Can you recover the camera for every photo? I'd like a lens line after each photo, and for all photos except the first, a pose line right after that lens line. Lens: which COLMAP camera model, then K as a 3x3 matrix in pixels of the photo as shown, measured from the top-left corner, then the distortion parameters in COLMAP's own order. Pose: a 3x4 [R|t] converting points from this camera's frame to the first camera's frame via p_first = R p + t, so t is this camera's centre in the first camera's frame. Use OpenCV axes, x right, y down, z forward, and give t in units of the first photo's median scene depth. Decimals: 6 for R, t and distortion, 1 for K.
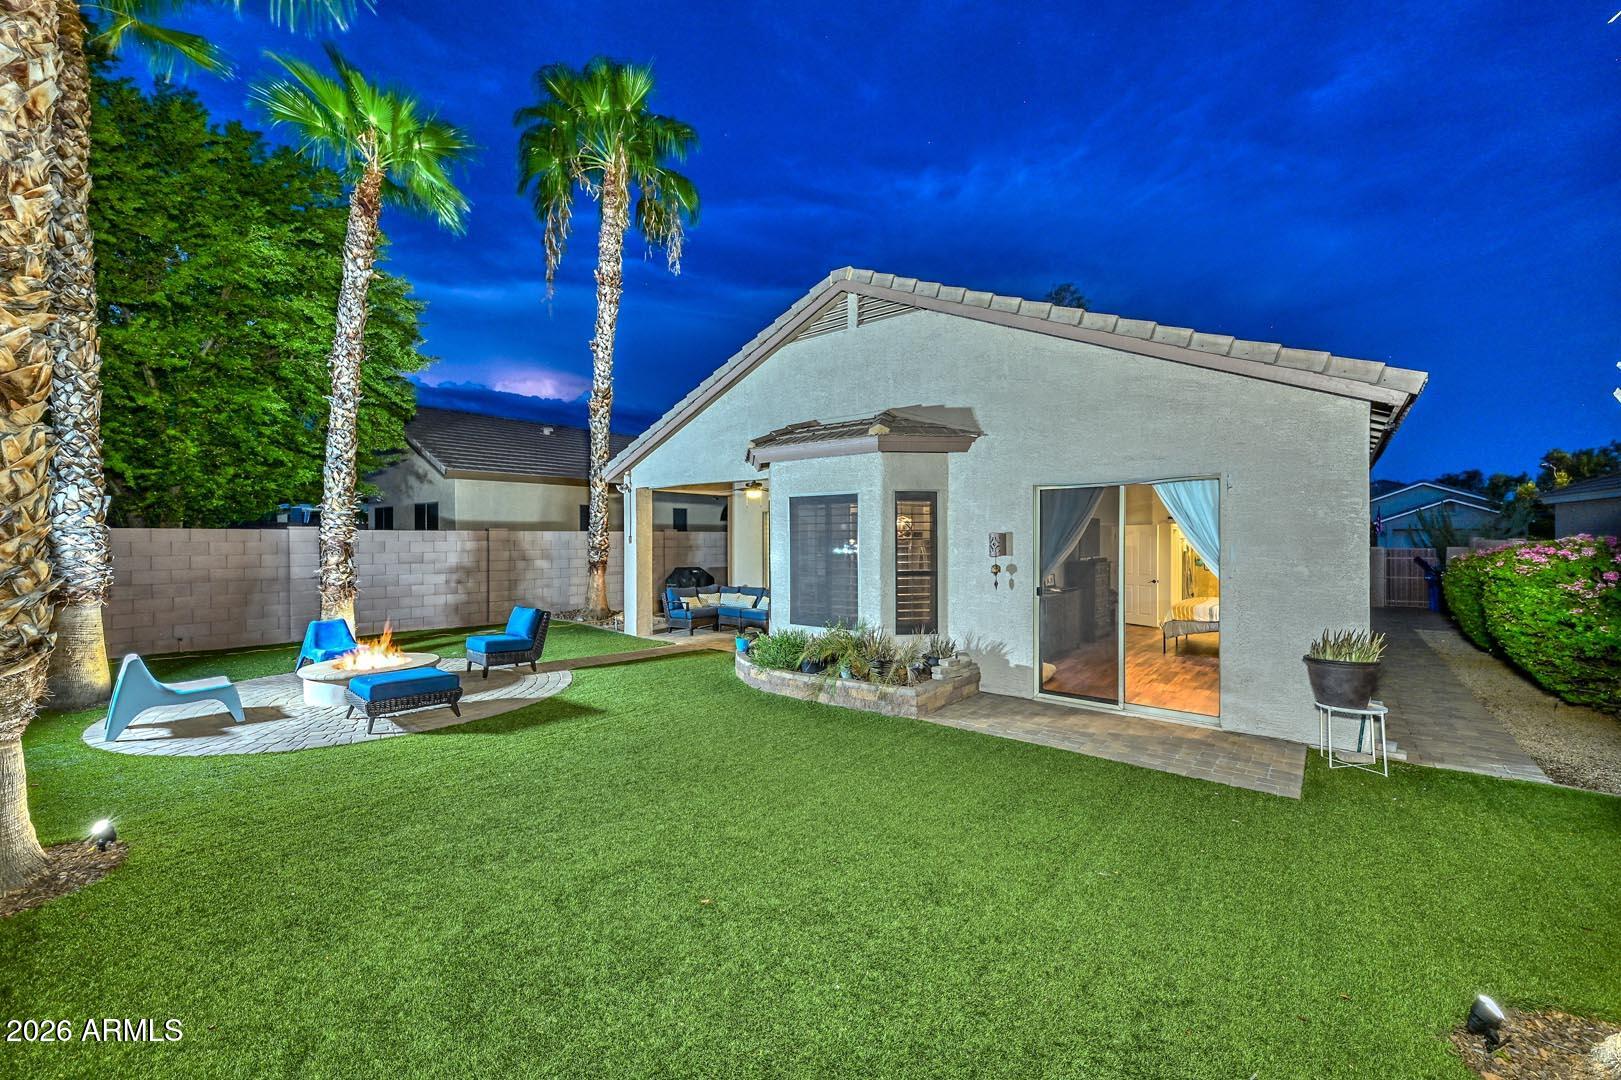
lens RADIAL K [[640.5, 0, 816.7], [0, 640.5, 541.4], [0, 0, 1]] dist [0.016647, 0.000439]
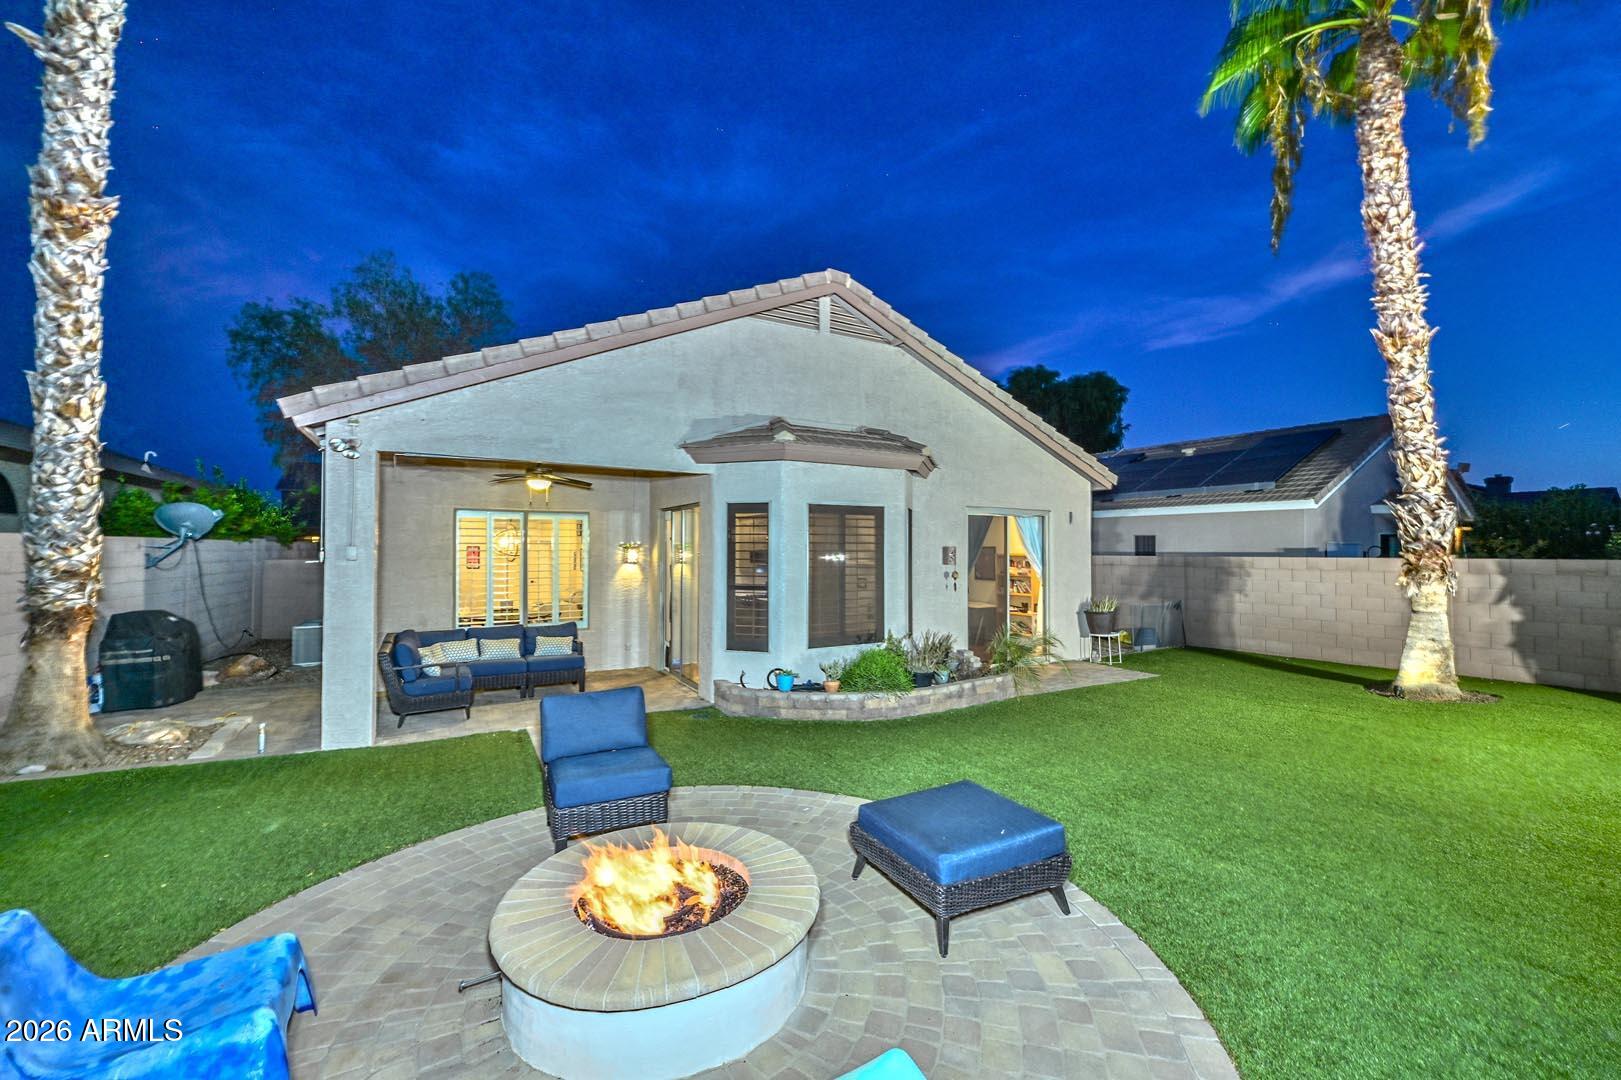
lens RADIAL K [[640.5, 0, 802.2], [0, 640.5, 541.0], [0, 0, 1]] dist [0.016647, 0.000439]
pose [[0.374143, 0.014520, 0.927257, -0.882773], [0.000578, 0.999874, -0.015890, -0.003718], [-0.927371, 0.006481, 0.374087, 0.701296]]
